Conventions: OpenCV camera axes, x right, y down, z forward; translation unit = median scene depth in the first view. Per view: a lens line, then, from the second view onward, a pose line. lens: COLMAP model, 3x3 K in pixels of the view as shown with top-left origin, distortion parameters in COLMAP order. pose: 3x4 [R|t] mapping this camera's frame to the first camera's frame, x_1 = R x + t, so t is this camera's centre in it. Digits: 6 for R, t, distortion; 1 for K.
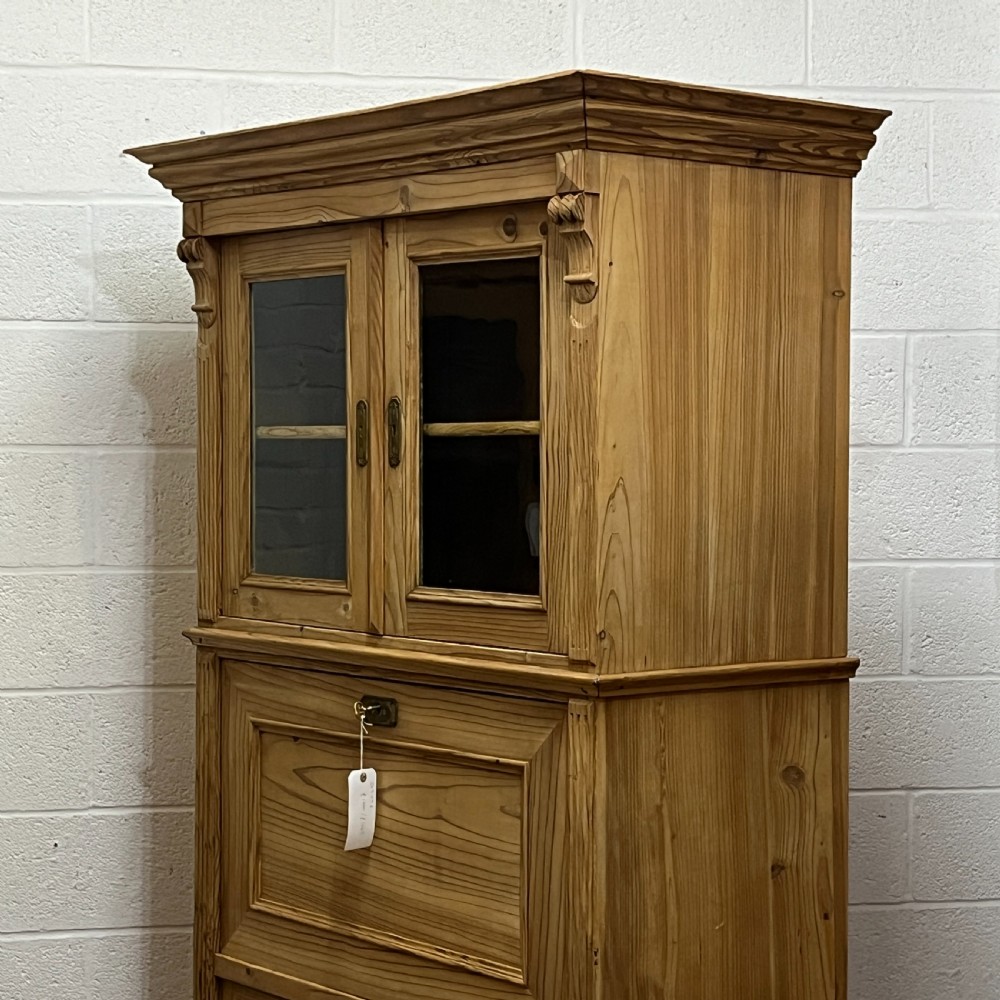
lens RADIAL K [[2260.7, 0, 503.1], [0, 2260.7, 517.5], [0, 0, 1]] dist [0.166716, -0.758179]
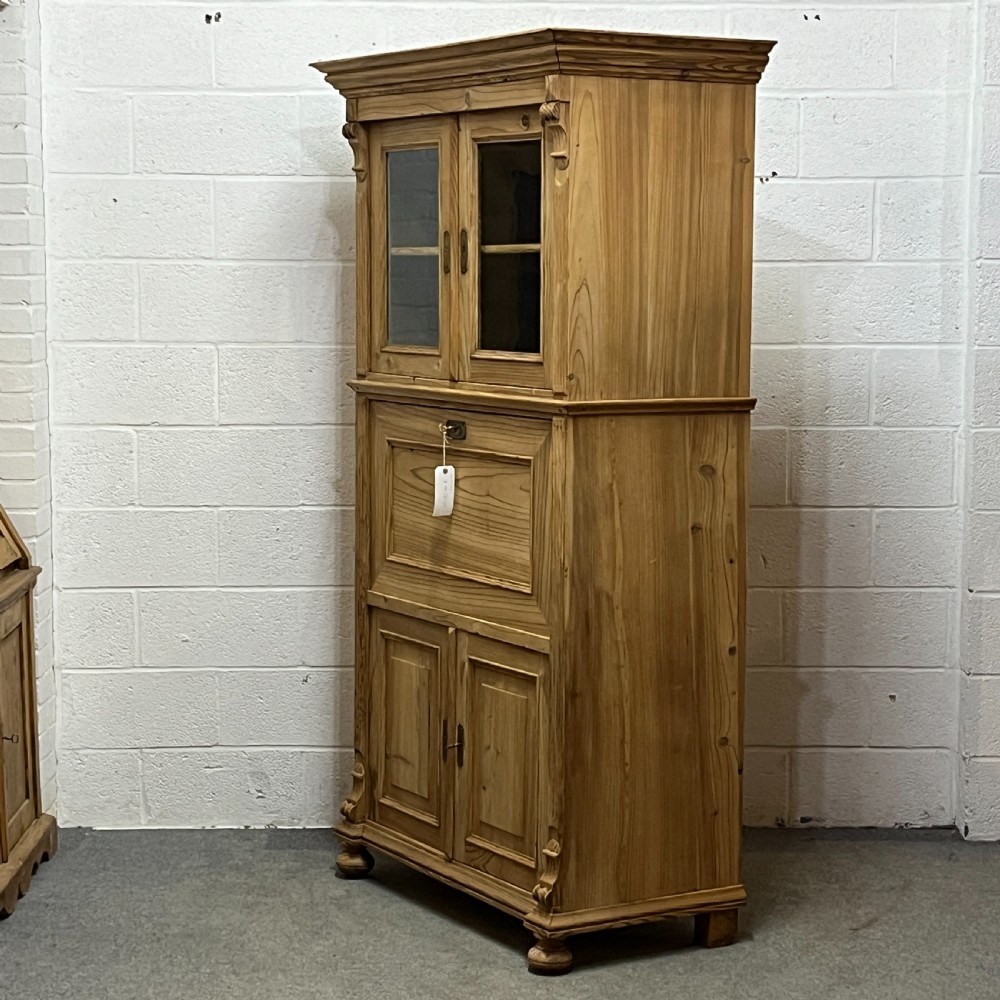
lens RADIAL K [[2260.7, 0, 503.1], [0, 2260.7, 517.5], [0, 0, 1]] dist [0.166716, -0.758179]
pose [[0.988391, 0.018131, -0.150848, 0.220598], [-0.006336, 0.996909, 0.078309, 0.023426], [0.151801, -0.076444, 0.985451, -0.561883]]
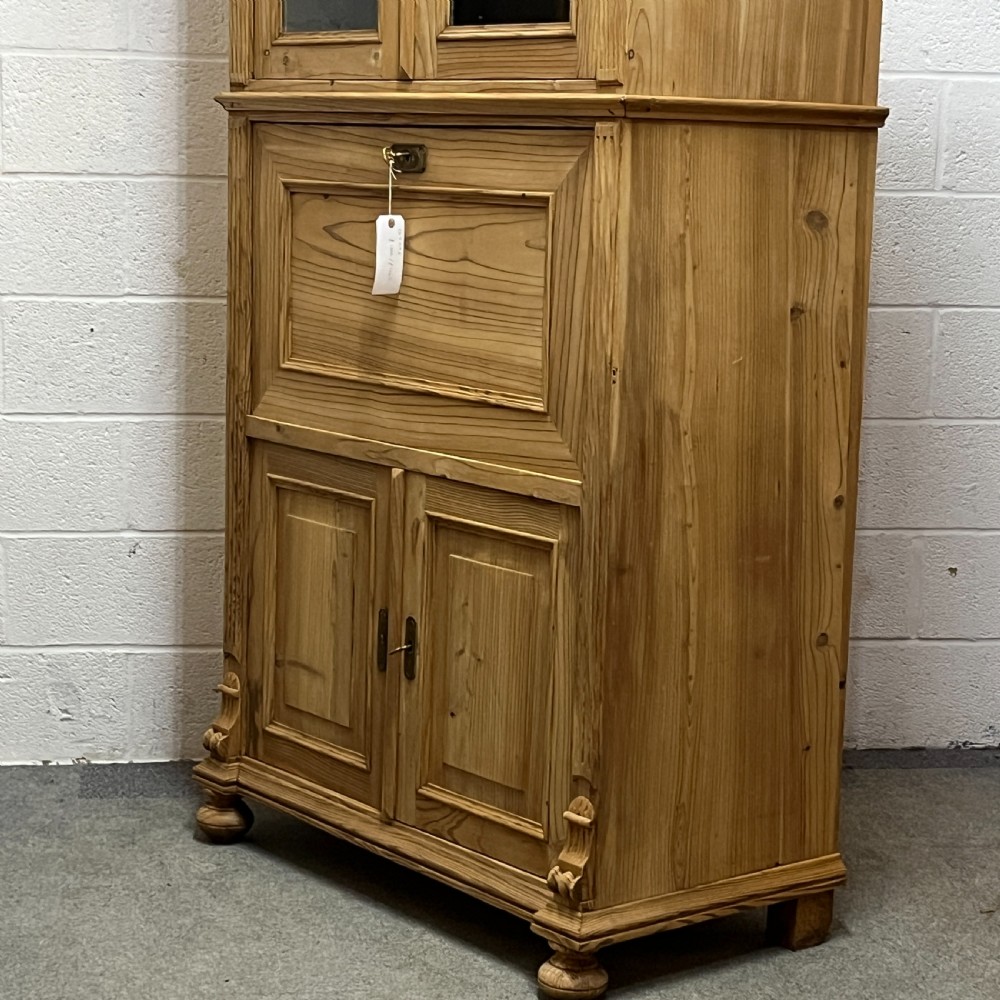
lens RADIAL K [[2260.7, 0, 503.1], [0, 2260.7, 517.5], [0, 0, 1]] dist [0.166716, -0.758179]
pose [[0.999557, 0.024547, -0.016846, 0.008551], [-0.022116, 0.991024, 0.131842, 0.112183], [0.019931, -0.131411, 0.991128, -0.020285]]
